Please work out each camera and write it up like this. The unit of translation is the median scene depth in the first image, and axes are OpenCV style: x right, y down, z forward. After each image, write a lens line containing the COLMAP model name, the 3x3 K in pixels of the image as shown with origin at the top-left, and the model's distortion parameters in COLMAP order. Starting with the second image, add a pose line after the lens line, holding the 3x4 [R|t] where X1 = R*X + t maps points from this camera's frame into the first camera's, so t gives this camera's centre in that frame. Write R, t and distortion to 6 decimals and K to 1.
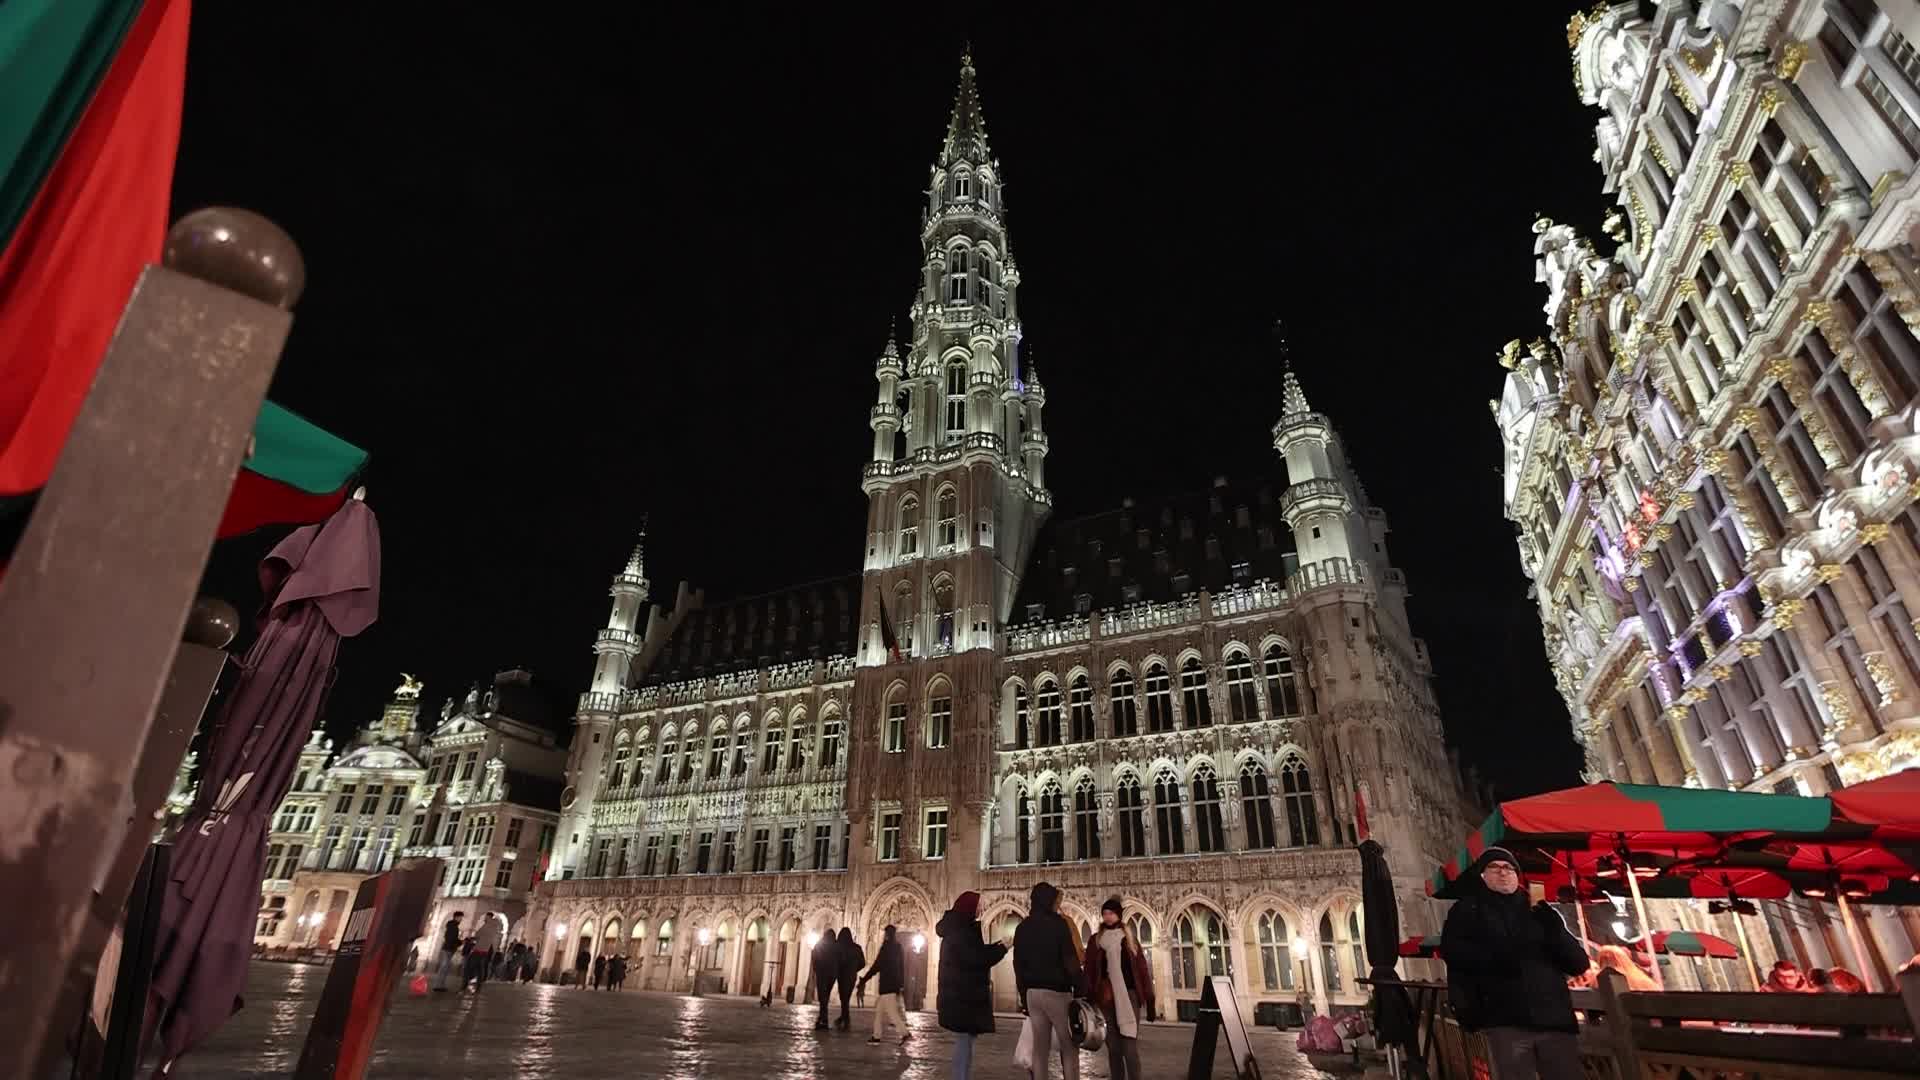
lens RADIAL K [[856.1, 0, 974.6], [0, 856.1, 545.1], [0, 0, 1]] dist [-0.047651, 0.012778]
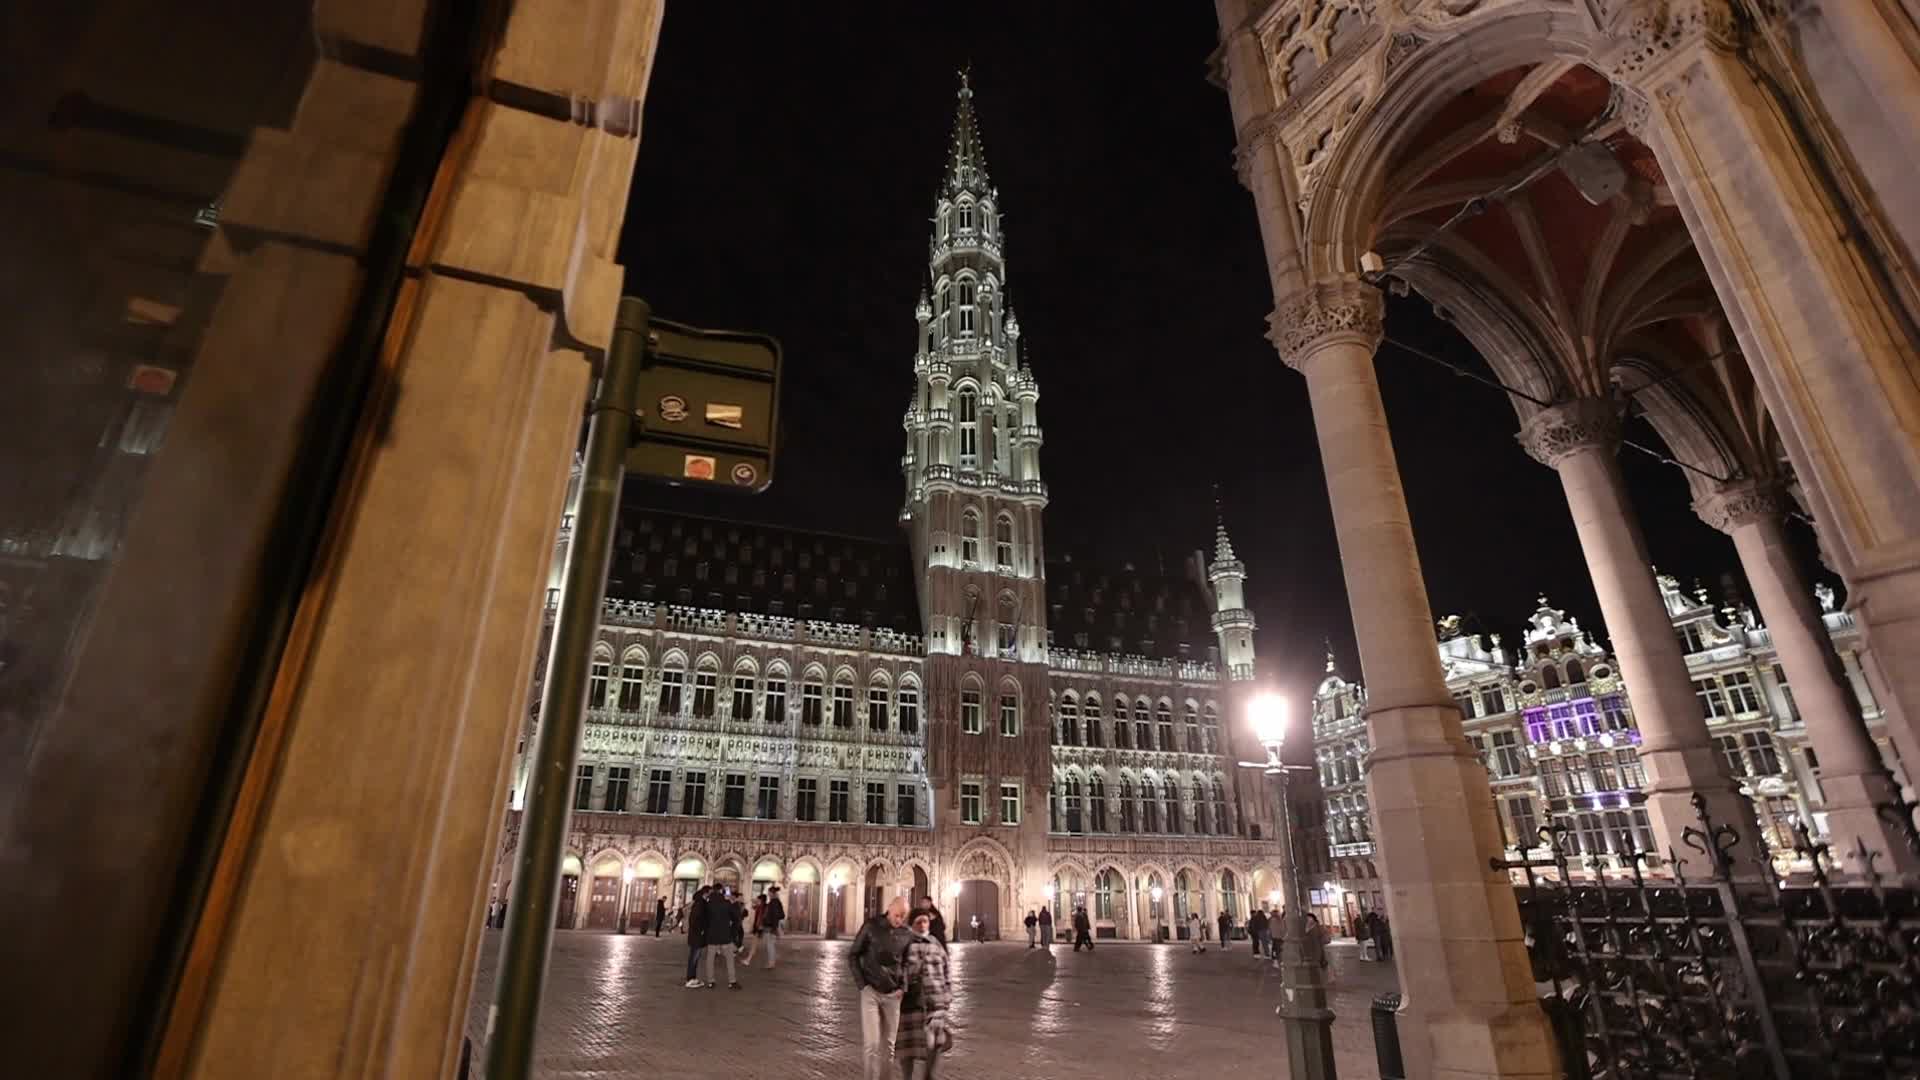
lens RADIAL K [[872.4, 0, 927.7], [0, 872.4, 532.7], [0, 0, 1]] dist [-0.056390, 0.016674]
pose [[0.690989, 0.277076, 0.667655, -0.964003], [-0.328462, 0.943115, -0.051449, 0.057347], [-0.643931, -0.183749, 0.742691, 0.174318]]
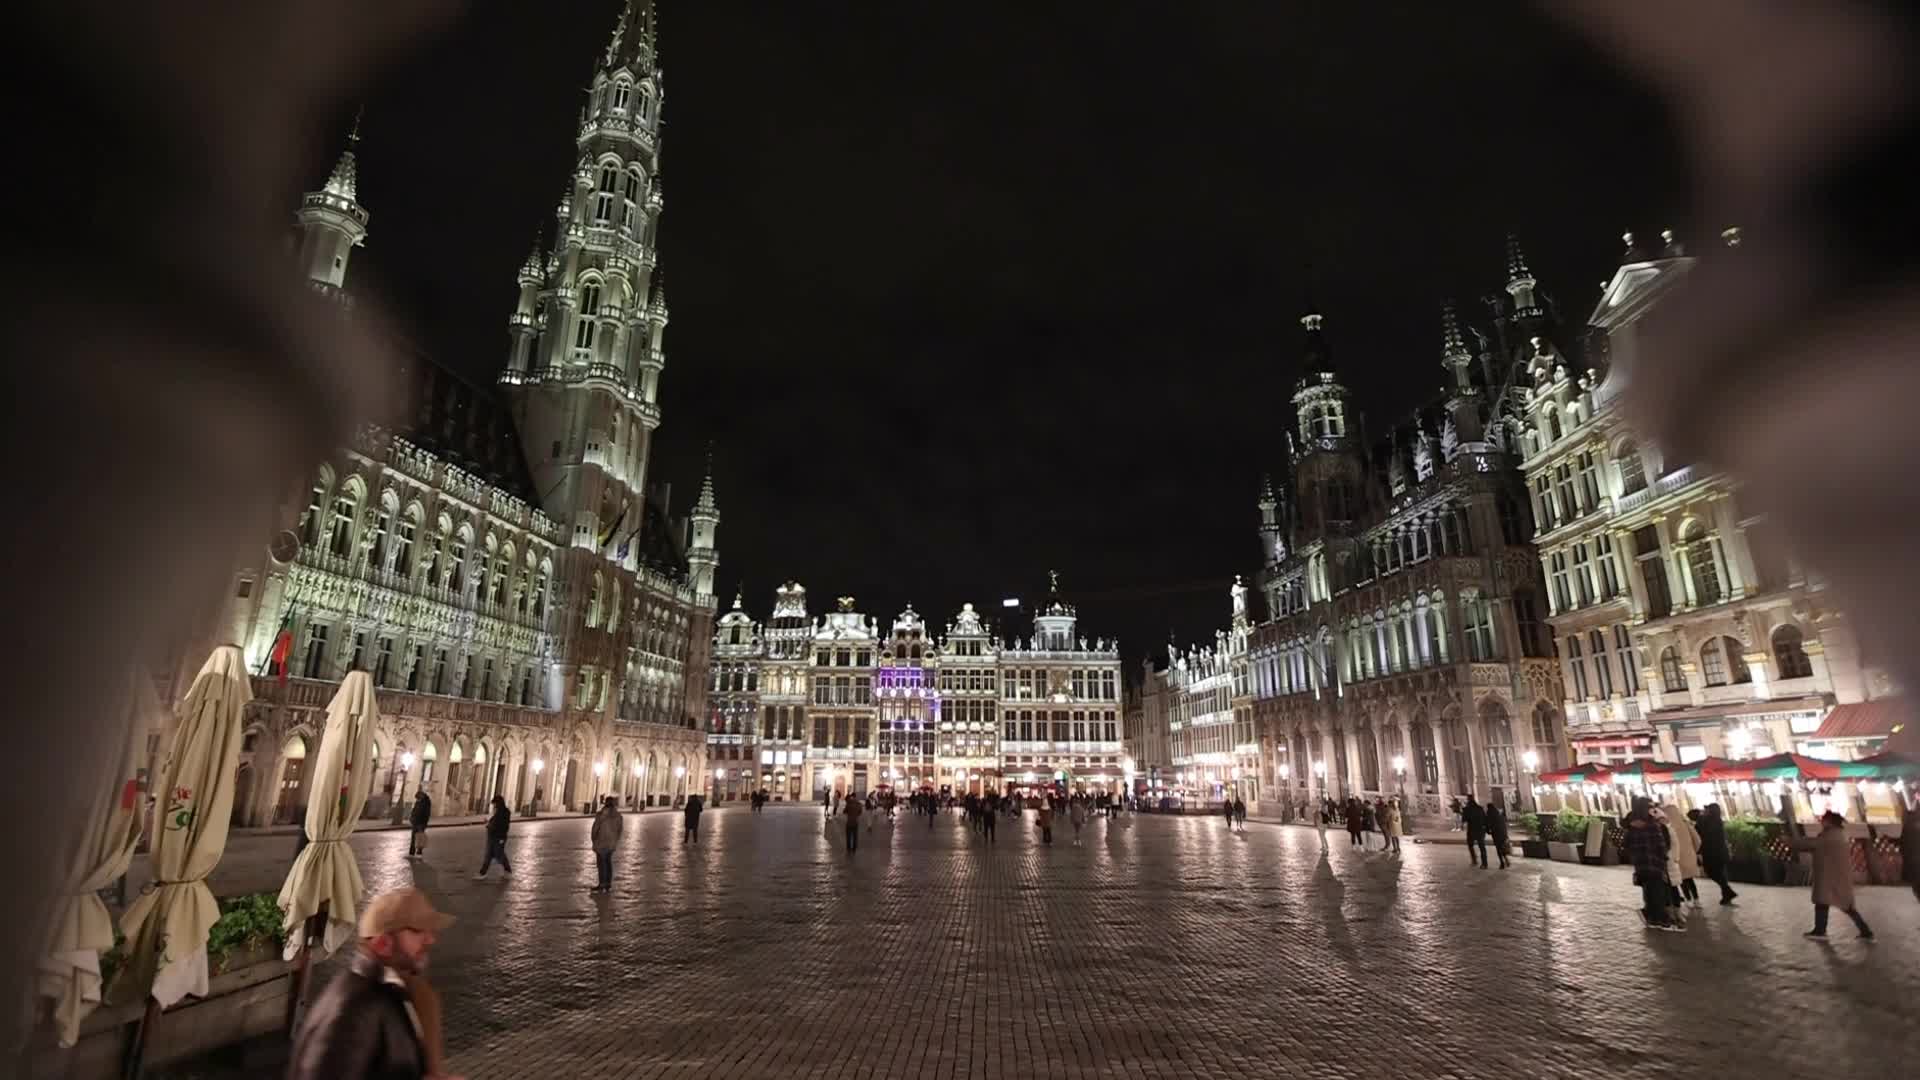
lens RADIAL K [[872.4, 0, 941.6], [0, 872.4, 521.5], [0, 0, 1]] dist [-0.056390, 0.016674]
pose [[-0.356138, 0.235768, 0.904201, -1.408258], [-0.439251, 0.811832, -0.384691, 0.358403], [-0.824757, -0.534174, -0.185563, 0.834437]]
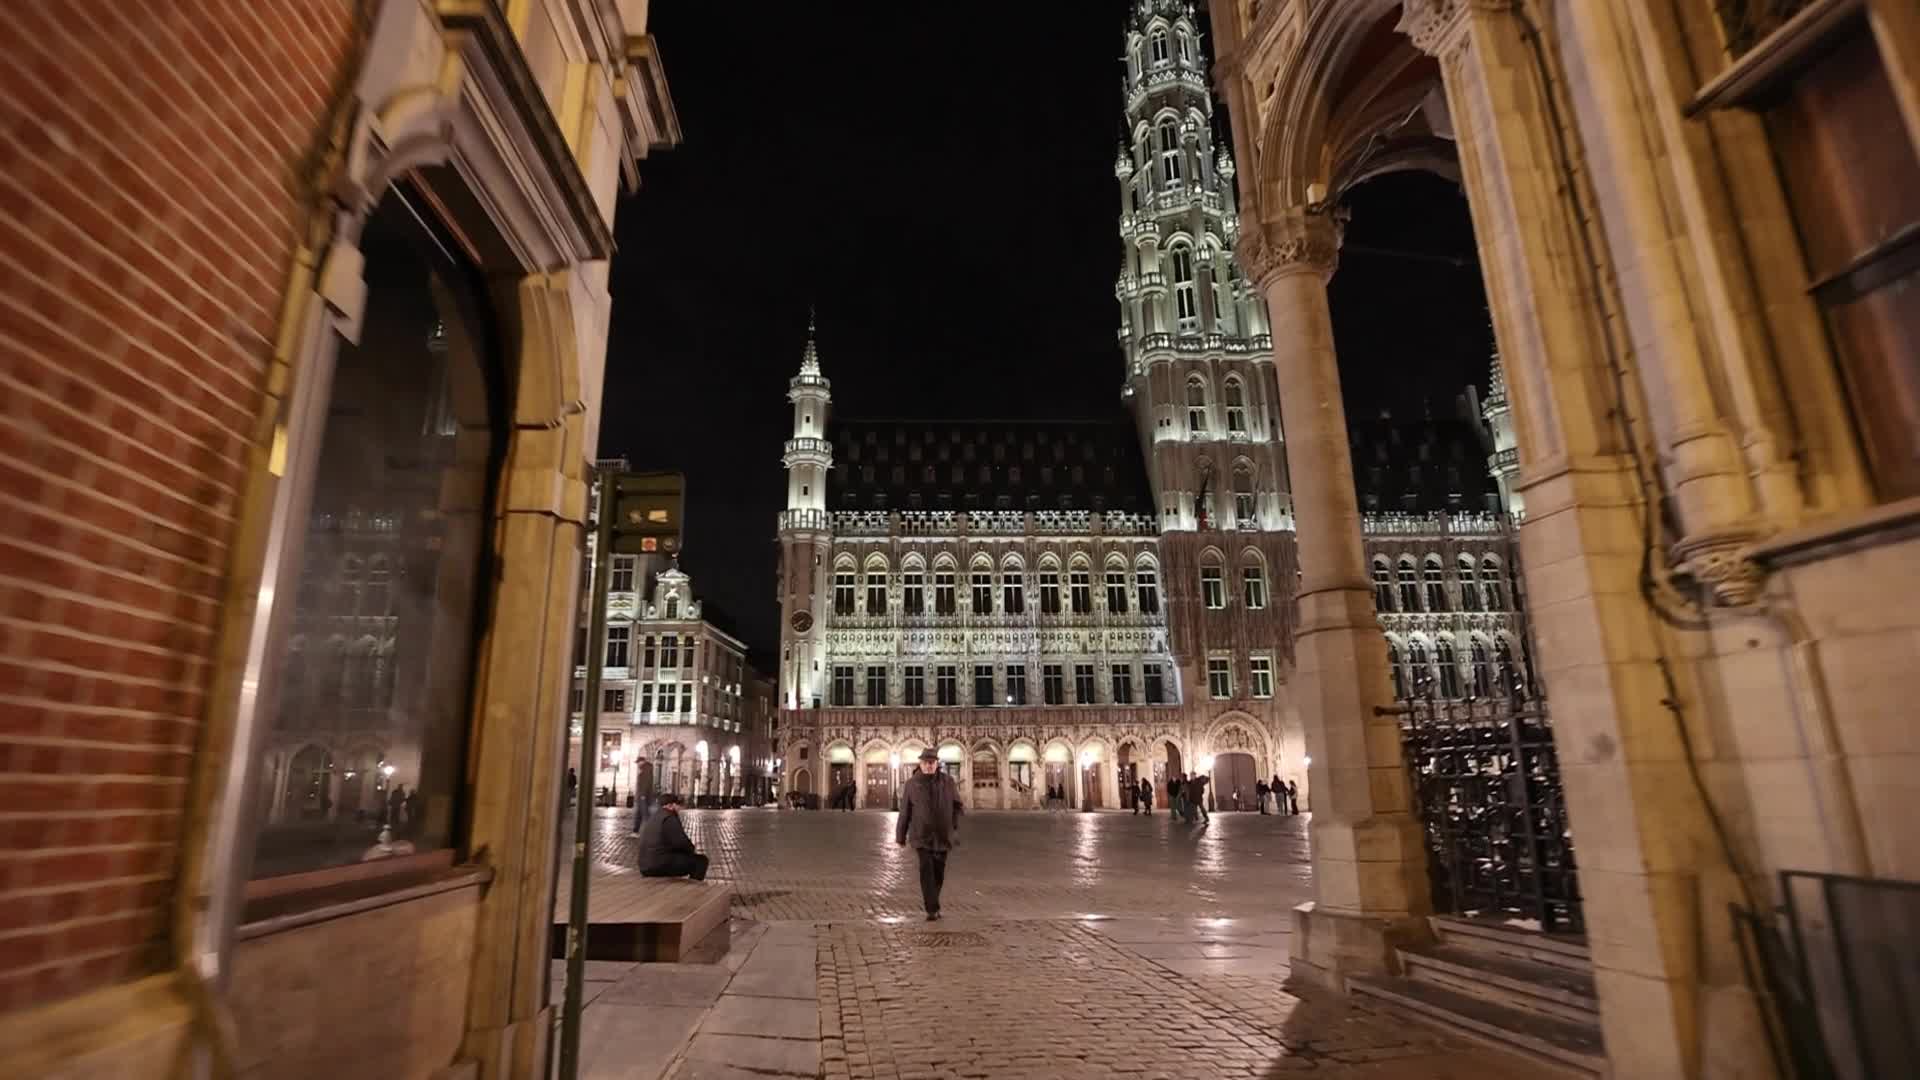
lens RADIAL K [[892.7, 0, 929.3], [0, 892.7, 561.8], [0, 0, 1]] dist [-0.052352, 0.020454]
pose [[0.868854, 0.094163, 0.486031, -0.964071], [-0.202190, 0.963629, 0.174753, 0.045403], [-0.451898, -0.250106, 0.856292, 0.144388]]
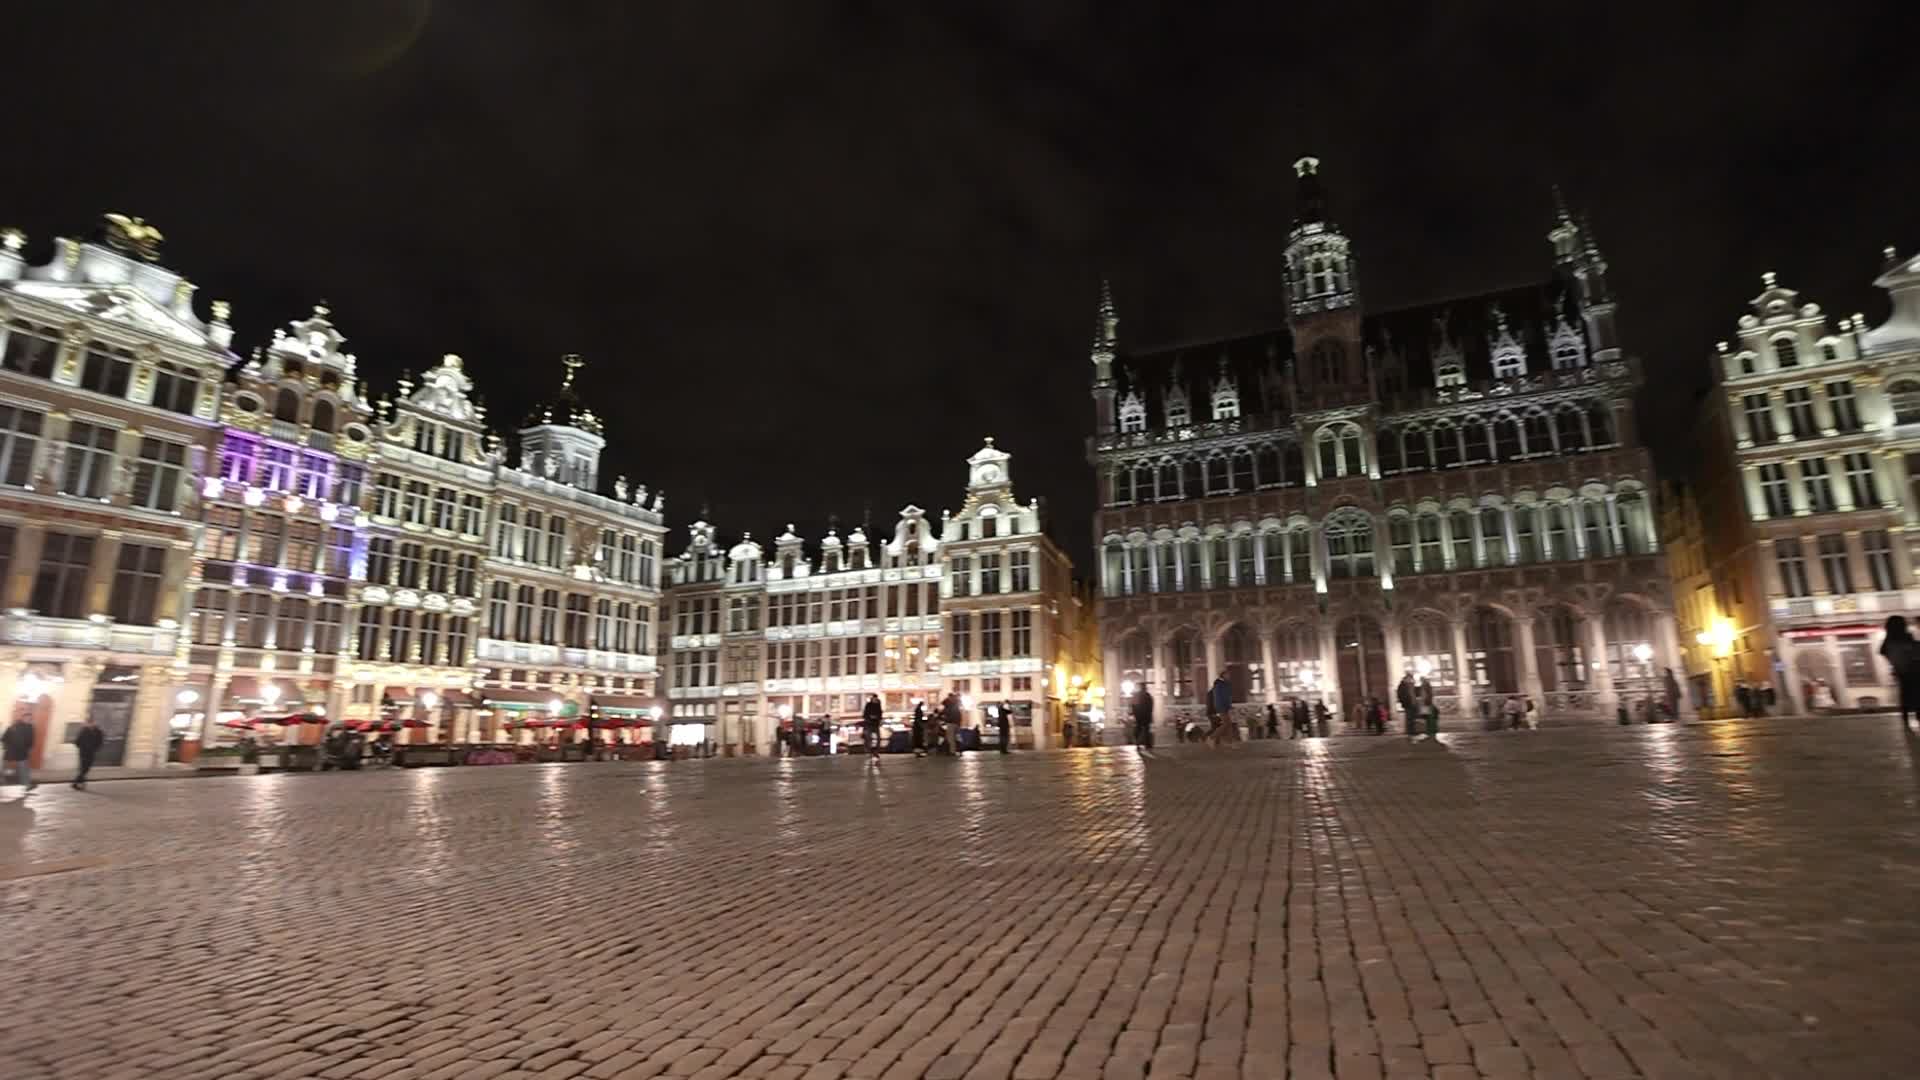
lens RADIAL K [[872.4, 0, 971.3], [0, 872.4, 545.4], [0, 0, 1]] dist [-0.056390, 0.016674]
pose [[-0.996593, 0.017874, 0.080518, -0.324034], [-0.037021, 0.775430, -0.630347, 0.447360], [-0.073703, -0.631180, -0.772127, 0.865646]]
